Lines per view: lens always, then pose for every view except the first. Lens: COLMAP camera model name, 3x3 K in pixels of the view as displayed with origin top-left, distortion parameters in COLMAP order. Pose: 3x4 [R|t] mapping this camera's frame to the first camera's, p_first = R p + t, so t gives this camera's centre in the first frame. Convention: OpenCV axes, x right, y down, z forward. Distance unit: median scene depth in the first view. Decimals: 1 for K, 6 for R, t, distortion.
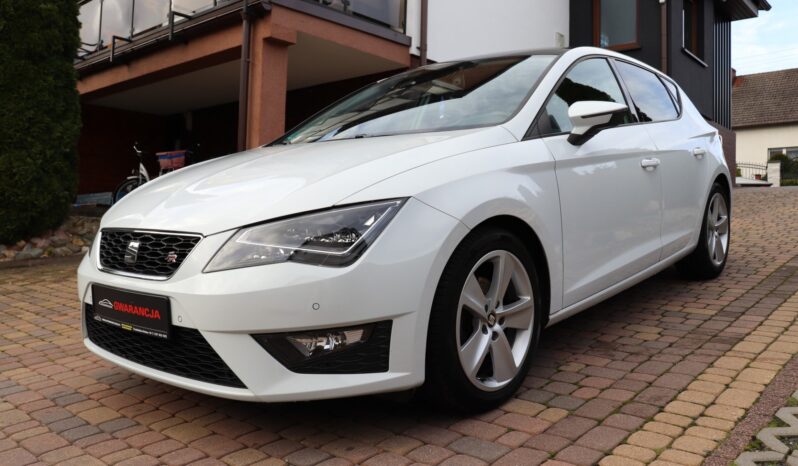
lens RADIAL K [[658.2, 0, 399.3], [0, 658.2, 295.7], [0, 0, 1]] dist [-0.136575, 0.107243]
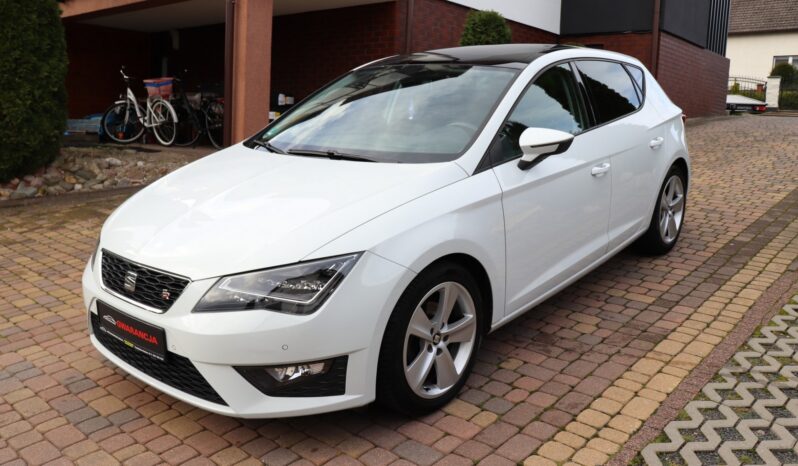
lens RADIAL K [[658.2, 0, 399.3], [0, 658.2, 295.7], [0, 0, 1]] dist [-0.136575, 0.107243]
pose [[0.999661, 0.021741, 0.014319, 0.052800], [-0.023712, 0.987455, 0.156109, -0.217414], [-0.010746, -0.156396, 0.987636, -0.153985]]
